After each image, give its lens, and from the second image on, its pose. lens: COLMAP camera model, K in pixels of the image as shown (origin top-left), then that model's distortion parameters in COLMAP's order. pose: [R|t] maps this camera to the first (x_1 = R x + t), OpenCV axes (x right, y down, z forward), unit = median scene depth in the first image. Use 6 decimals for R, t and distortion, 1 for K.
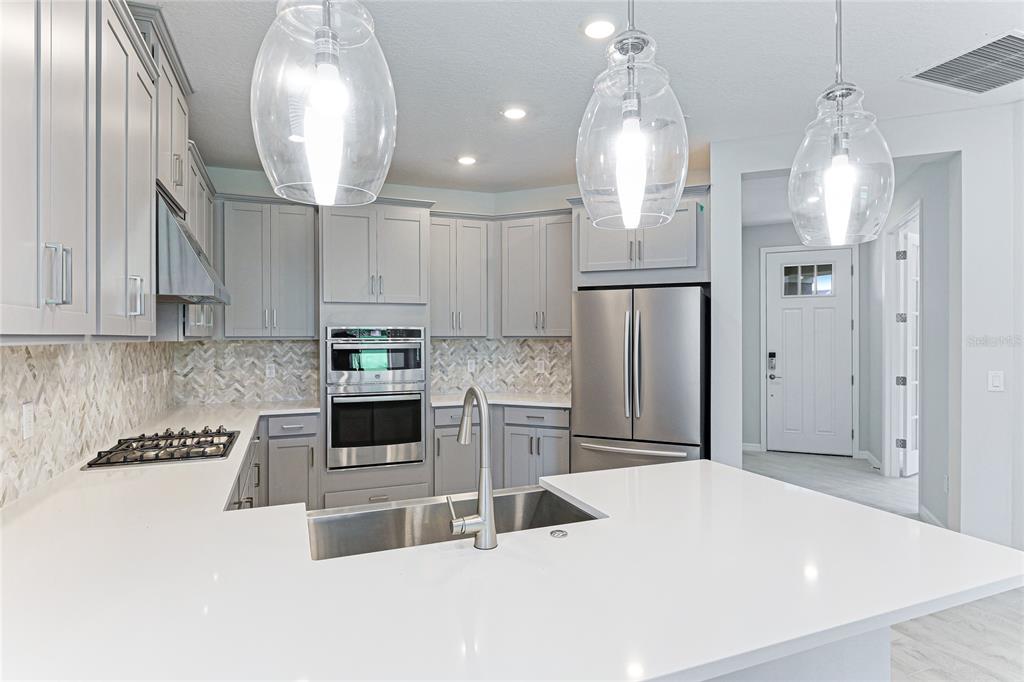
lens RADIAL K [[557.1, 0, 513.1], [0, 557.1, 337.2], [0, 0, 1]] dist [0.010183, 0.001327]
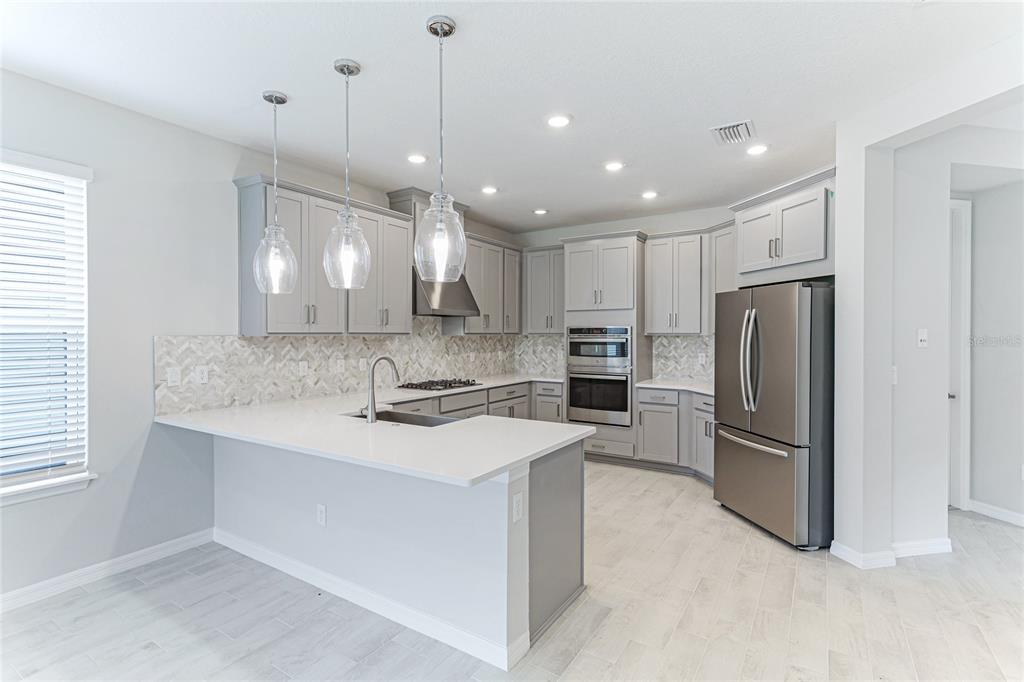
lens RADIAL K [[489.9, 0, 511.5], [0, 489.9, 340.1], [0, 0, 1]] dist [0.001403, 0.000228]
pose [[0.575646, 0.013013, -0.817596, 0.636065], [-0.001947, 0.999892, 0.014544, -0.001695], [0.817697, -0.006780, 0.575609, 0.096186]]
